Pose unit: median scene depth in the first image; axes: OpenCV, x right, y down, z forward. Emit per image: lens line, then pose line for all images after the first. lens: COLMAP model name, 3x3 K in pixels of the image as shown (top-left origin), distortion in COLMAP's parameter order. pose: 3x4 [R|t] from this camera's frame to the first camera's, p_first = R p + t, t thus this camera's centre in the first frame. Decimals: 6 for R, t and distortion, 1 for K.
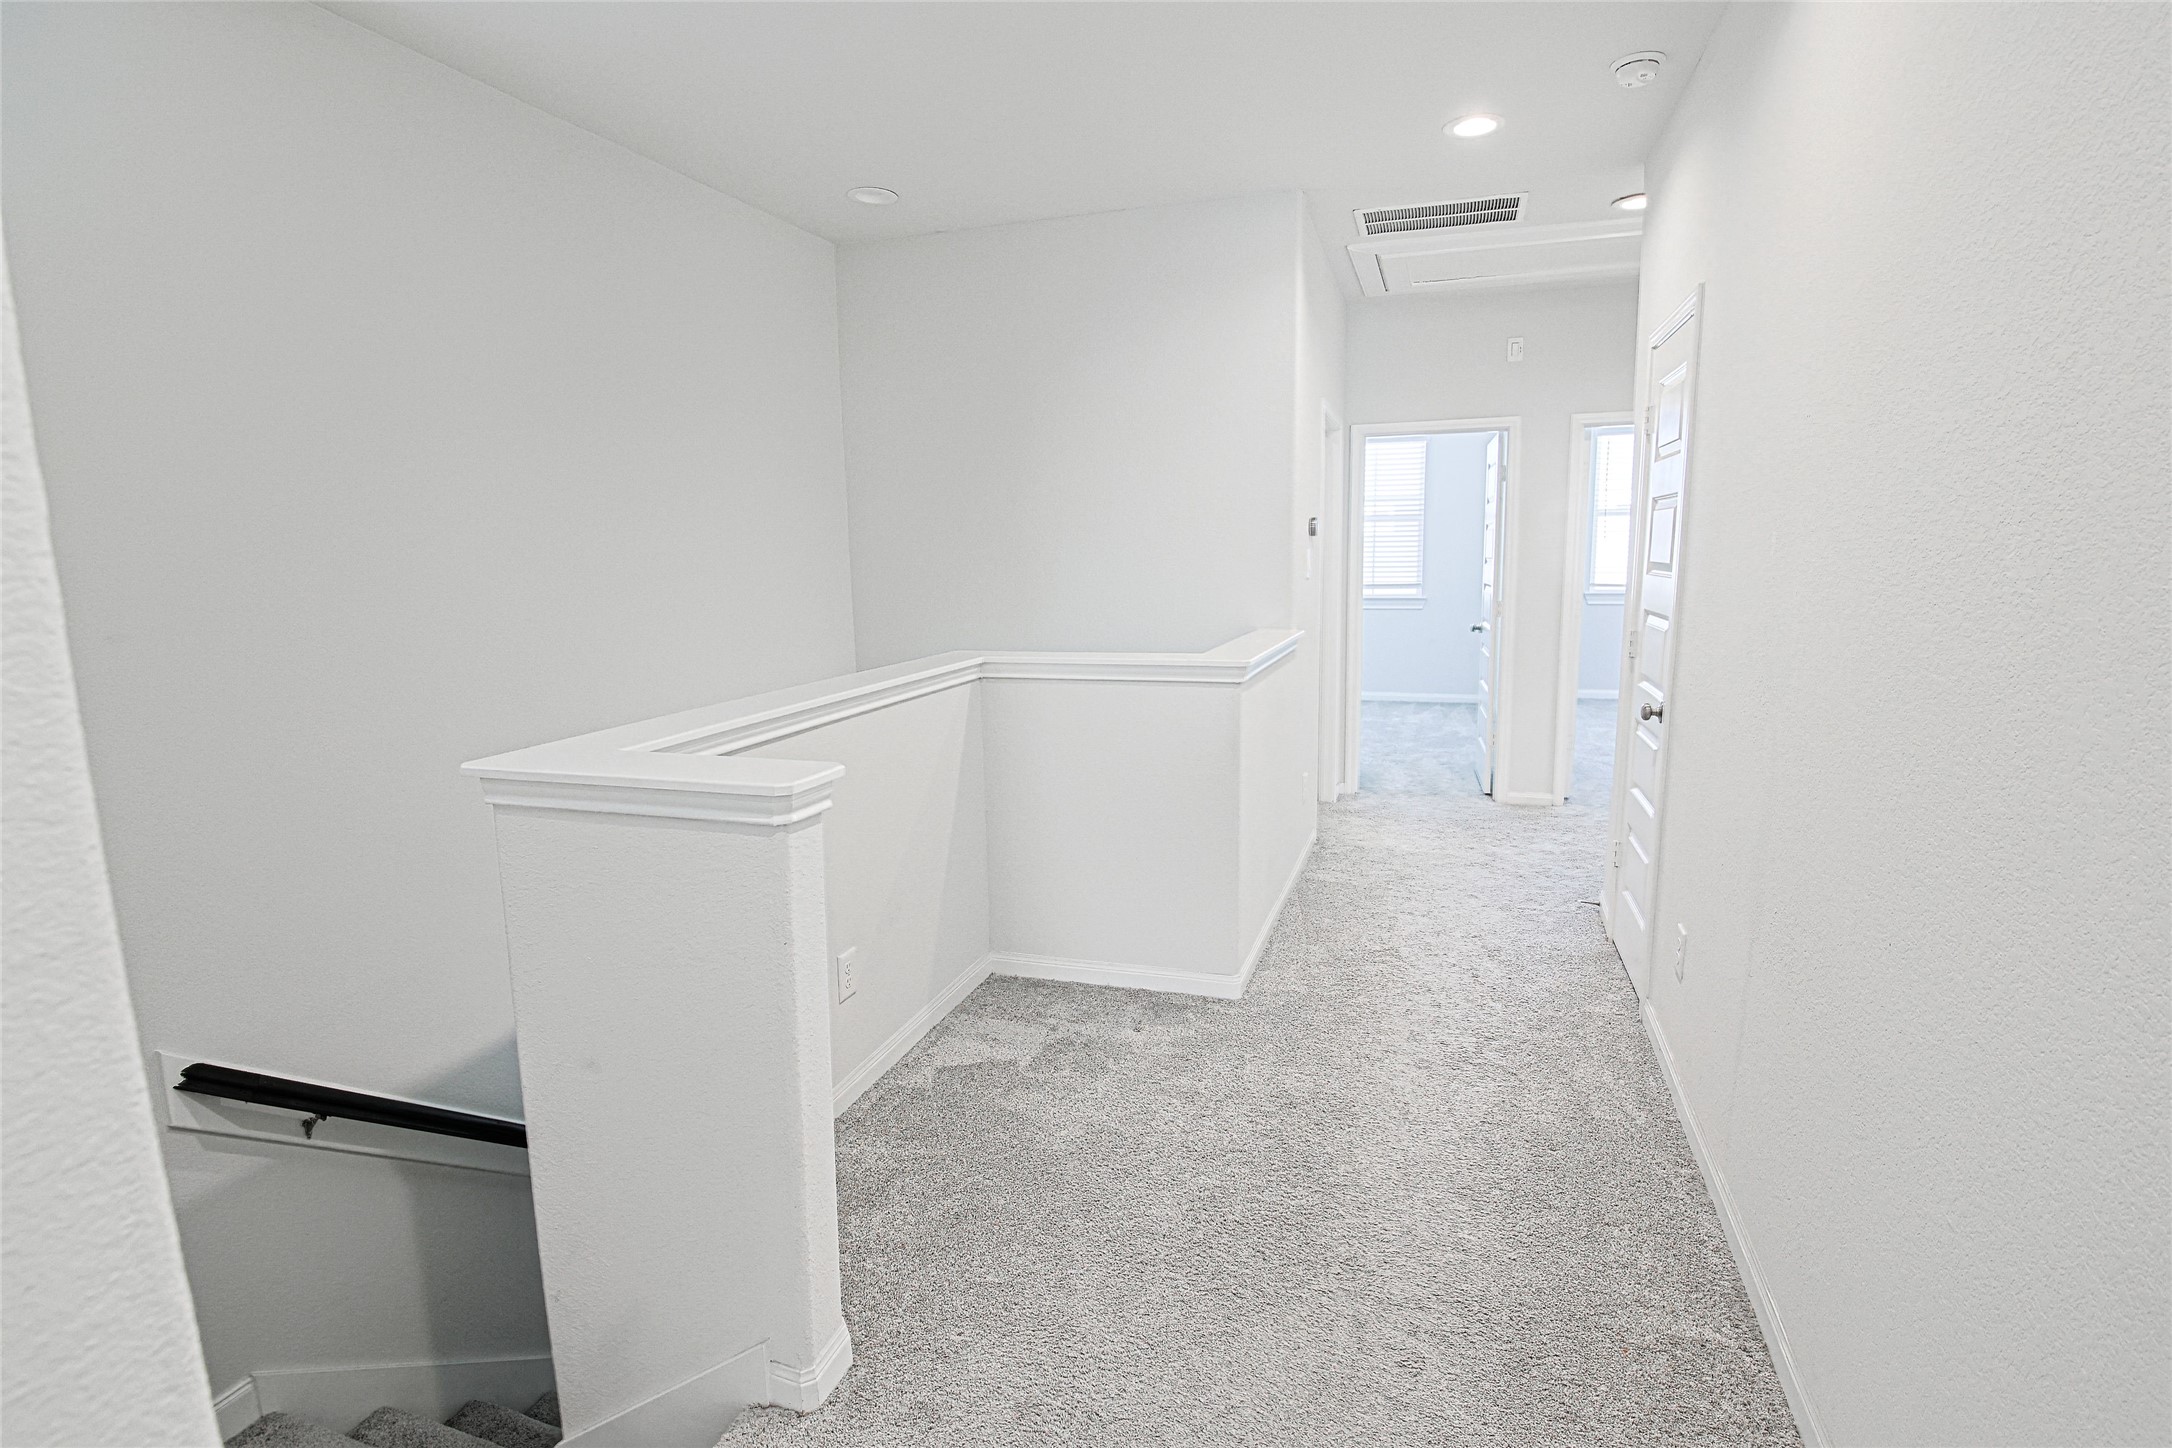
lens RADIAL K [[1049.2, 0, 1093.7], [0, 1049.2, 729.3], [0, 0, 1]] dist [-0.017997, 0.000678]
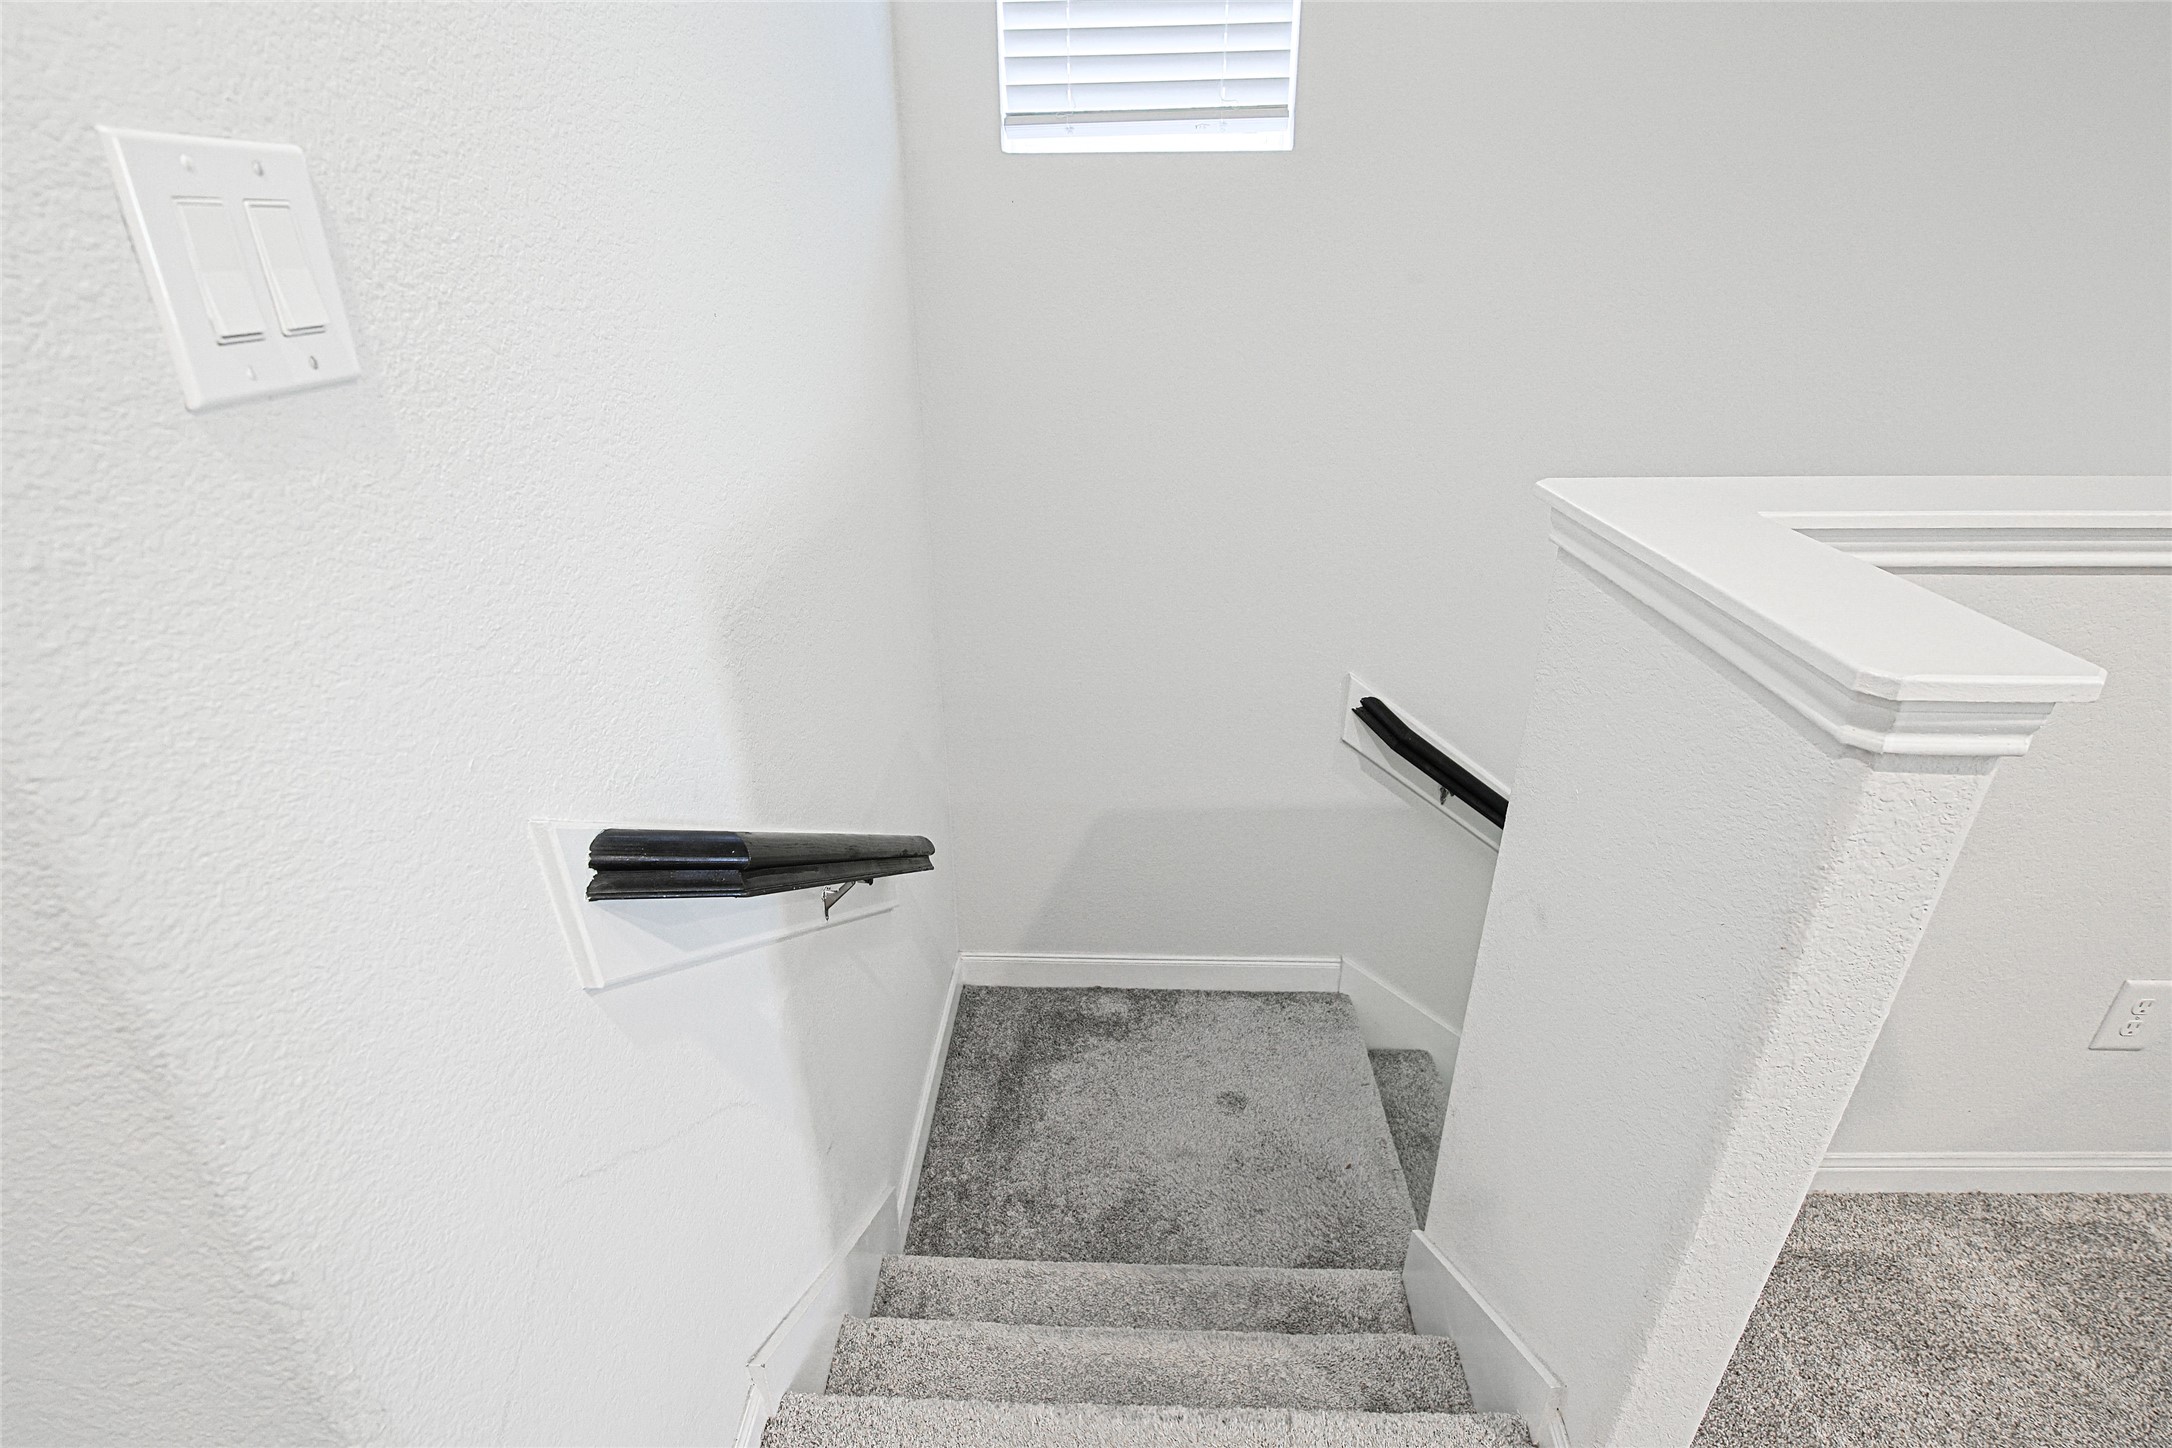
lens RADIAL K [[1043.4, 0, 1087.3], [0, 1043.4, 714.7], [0, 0, 1]] dist [-0.021290, 0.002141]
pose [[0.286475, 0.414954, -0.863566, 0.005801], [-0.158164, 0.909459, 0.384537, -0.028080], [0.944943, 0.026425, 0.326167, 0.273327]]
